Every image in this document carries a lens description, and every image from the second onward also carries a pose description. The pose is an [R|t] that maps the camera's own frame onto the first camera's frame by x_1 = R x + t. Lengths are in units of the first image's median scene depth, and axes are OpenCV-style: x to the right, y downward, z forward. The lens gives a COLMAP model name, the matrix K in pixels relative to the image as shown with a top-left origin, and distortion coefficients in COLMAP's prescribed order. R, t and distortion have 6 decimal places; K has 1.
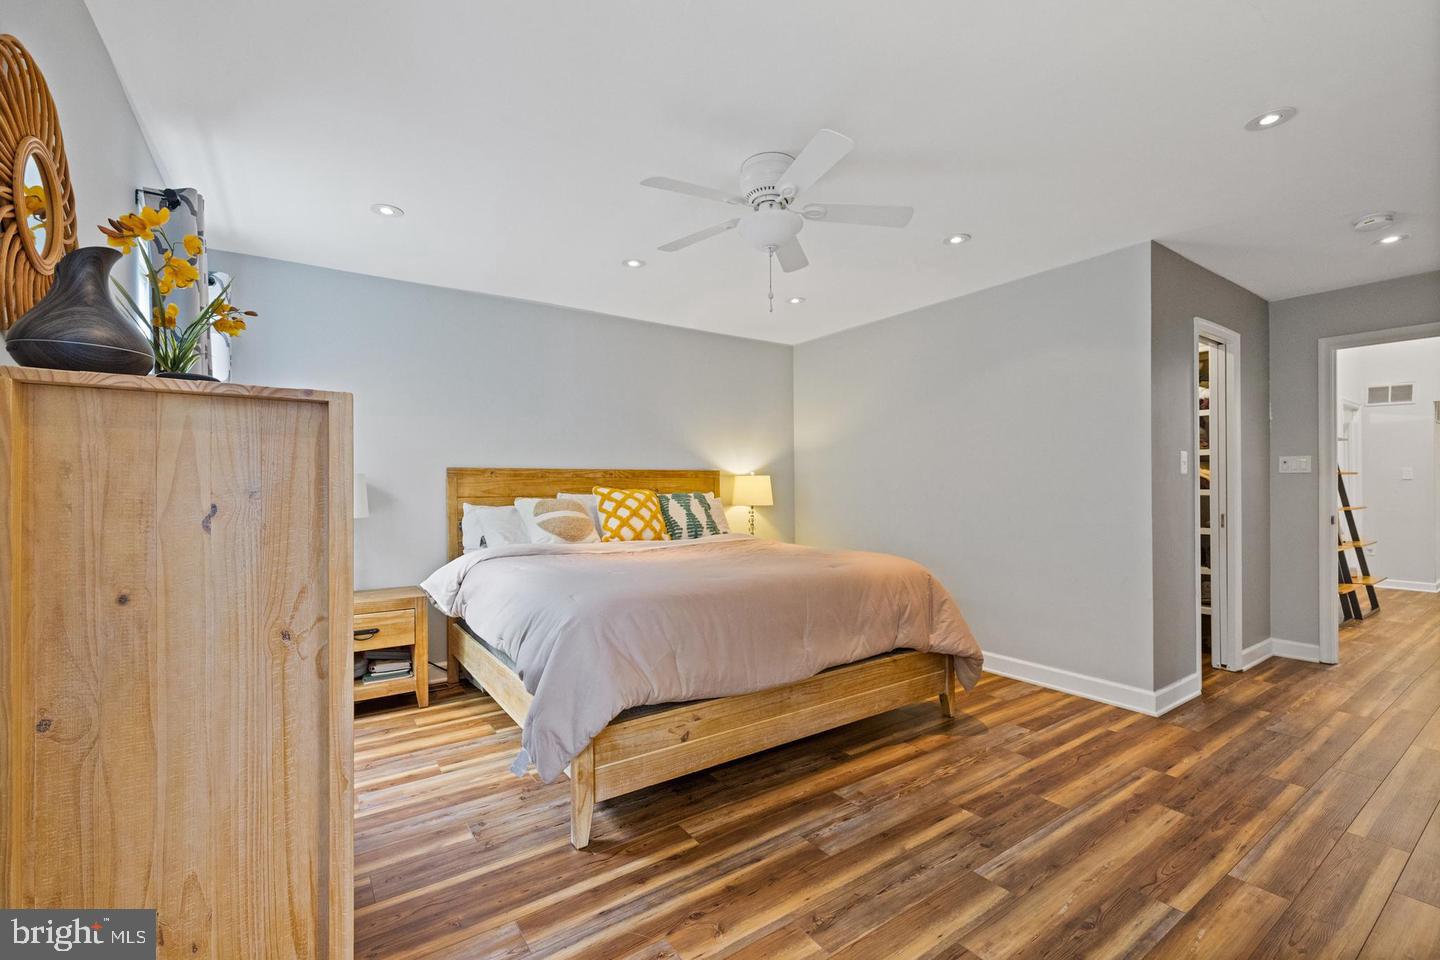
lens RADIAL K [[606.8, 0, 720.2], [0, 606.8, 474.8], [0, 0, 1]] dist [0.001146, 0.000371]
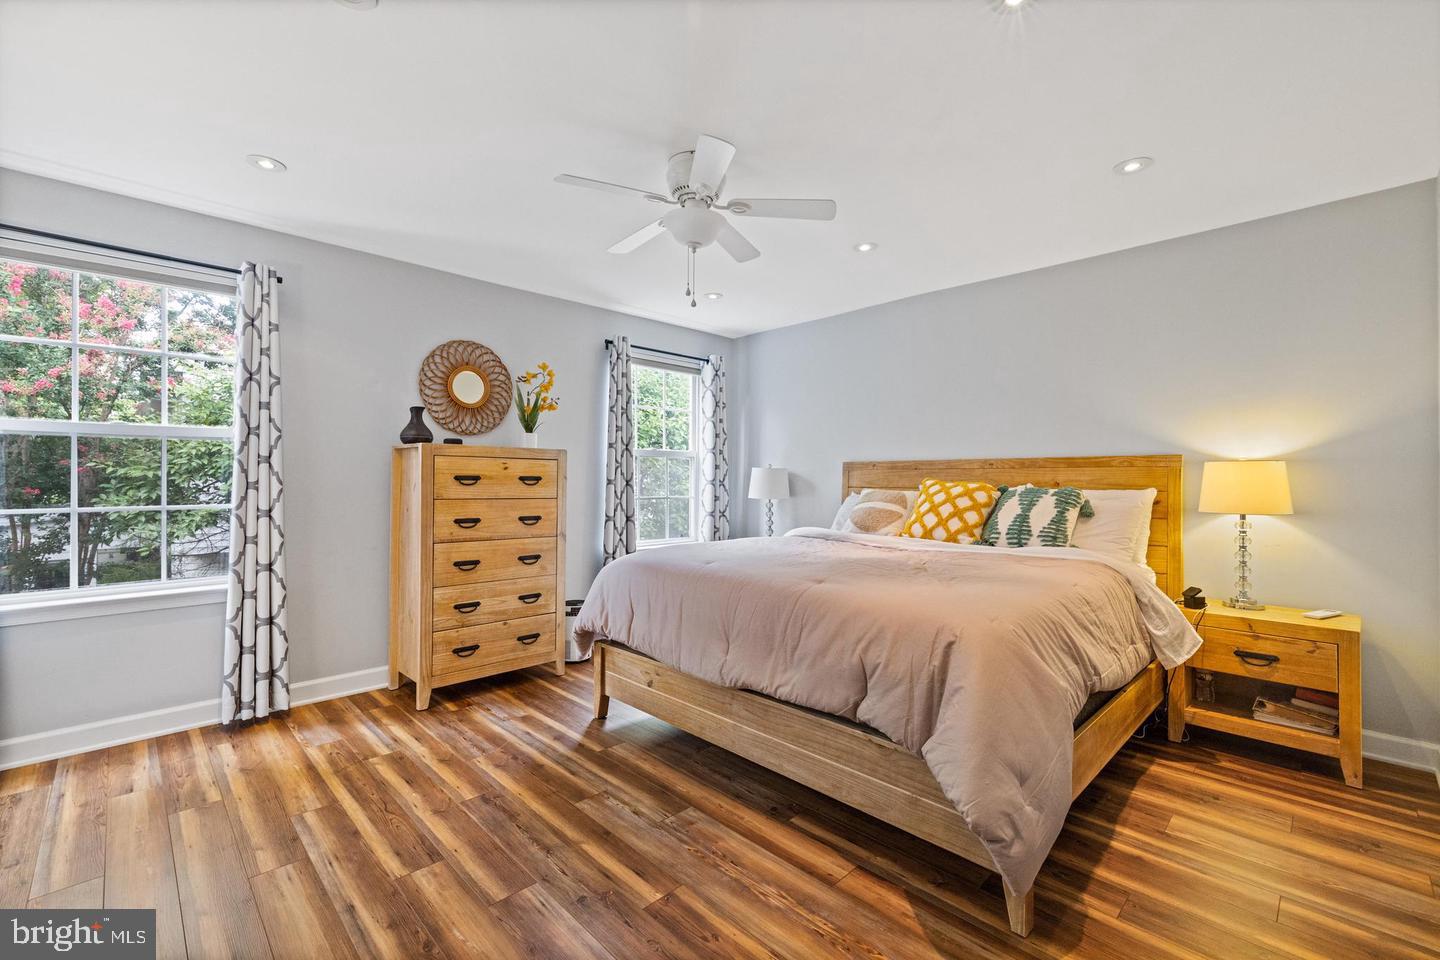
lens RADIAL K [[606.8, 0, 720.2], [0, 606.8, 474.8], [0, 0, 1]] dist [0.001146, 0.000371]
pose [[0.175066, -0.004629, -0.984546, 1.107678], [0.015451, 0.999879, -0.001954, 0.018171], [0.984436, -0.014870, 0.175116, 0.889308]]
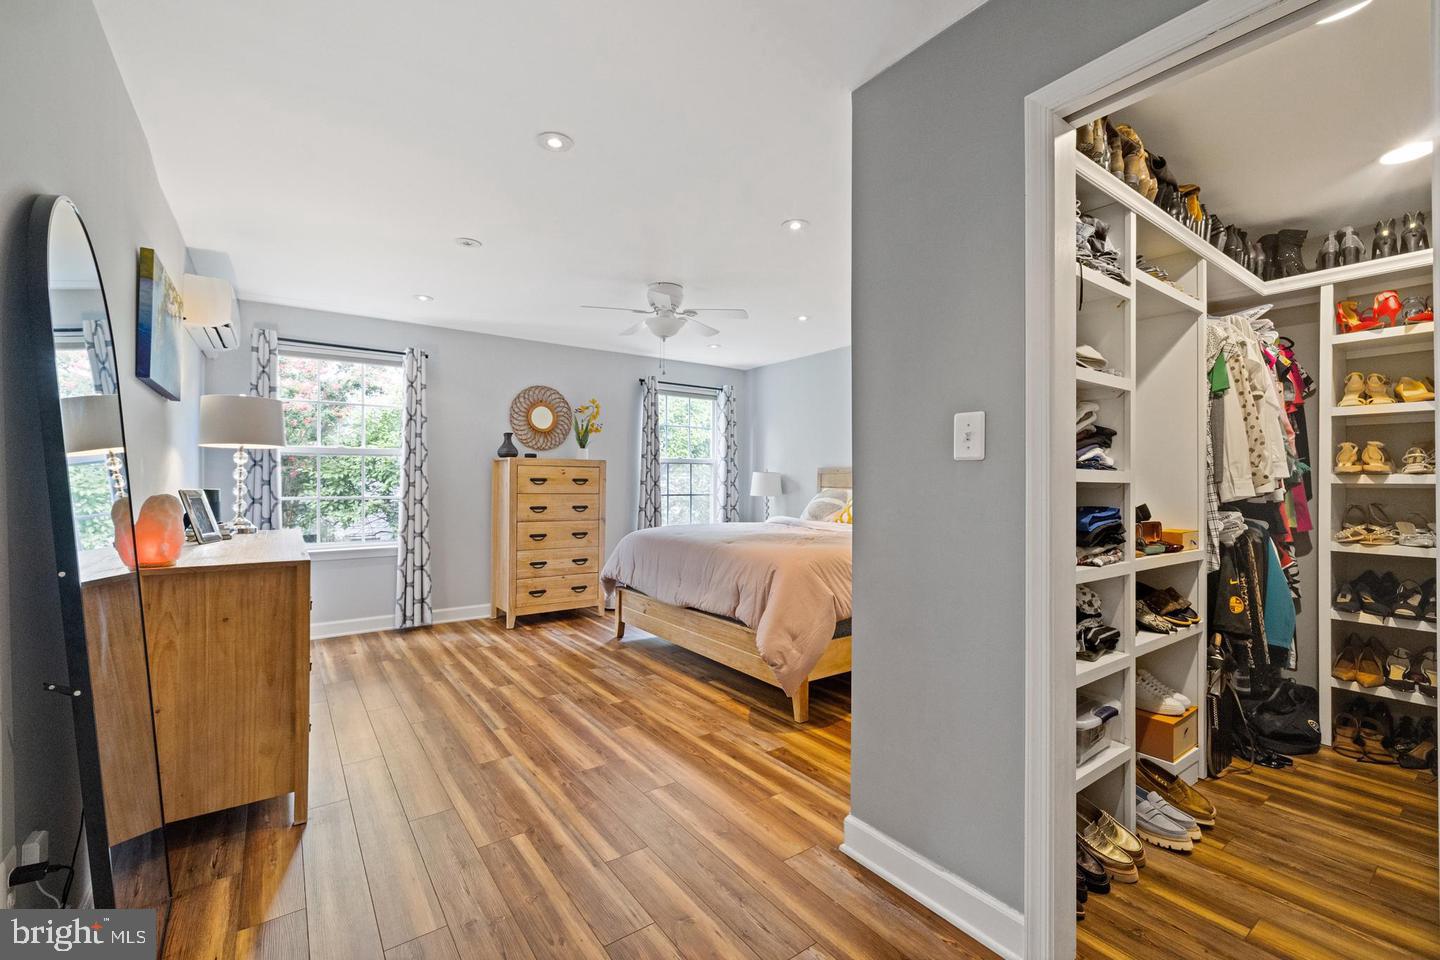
lens RADIAL K [[606.8, 0, 720.2], [0, 606.8, 474.8], [0, 0, 1]] dist [0.001146, 0.000371]
pose [[0.027866, -0.006751, -0.999589, 1.761739], [0.015071, 0.999866, -0.006333, 0.019168], [0.999498, -0.014888, 0.027964, 1.133581]]
